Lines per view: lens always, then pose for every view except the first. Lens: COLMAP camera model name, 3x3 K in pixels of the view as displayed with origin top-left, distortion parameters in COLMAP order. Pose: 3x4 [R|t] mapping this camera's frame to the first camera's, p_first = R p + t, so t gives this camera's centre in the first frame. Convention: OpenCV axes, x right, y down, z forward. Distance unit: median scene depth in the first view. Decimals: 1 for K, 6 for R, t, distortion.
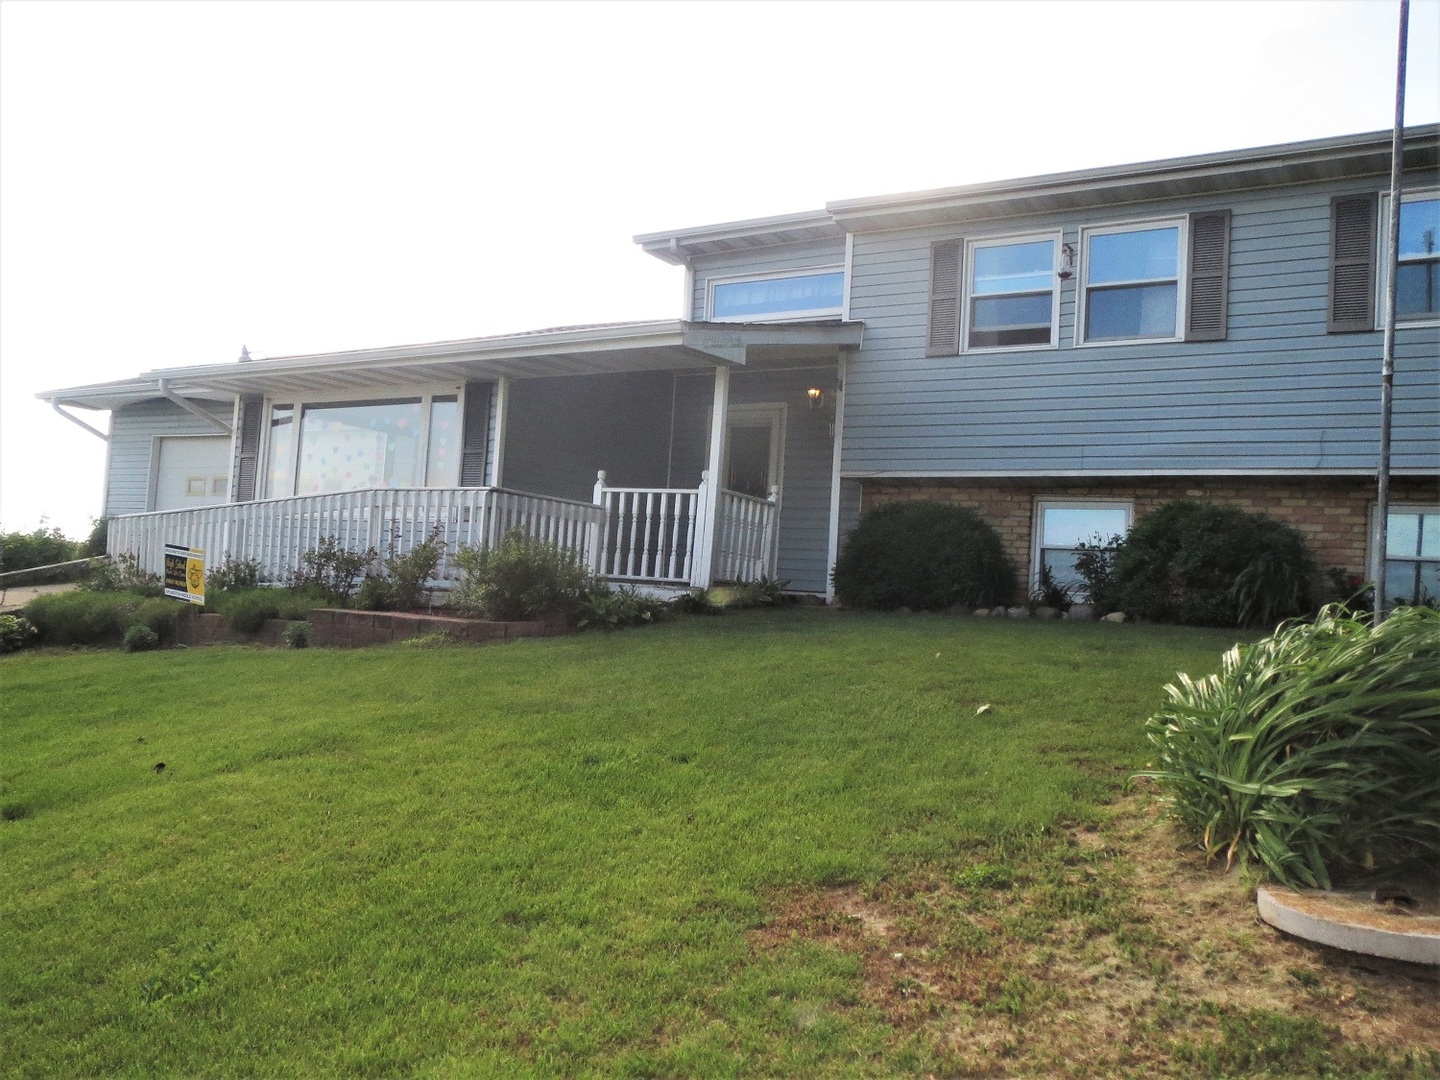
lens RADIAL K [[1183.6, 0, 720.0], [0, 1183.6, 540.0], [0, 0, 1]] dist [-0.006750, 0.009163]
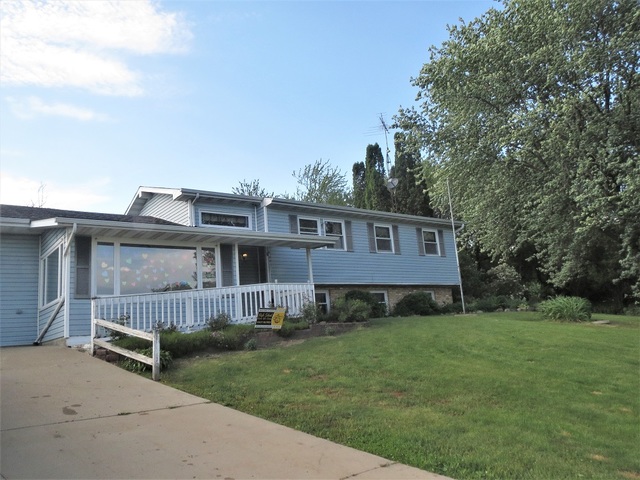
lens RADIAL K [[526.0, 0, 320.0], [0, 526.0, 240.0], [0, 0, 1]] dist [-0.006750, 0.009163]
pose [[0.316154, 0.093028, 0.944136, -1.297472], [0.059657, 0.991262, -0.117648, 0.002056], [-0.946830, 0.093520, 0.307842, 0.503090]]
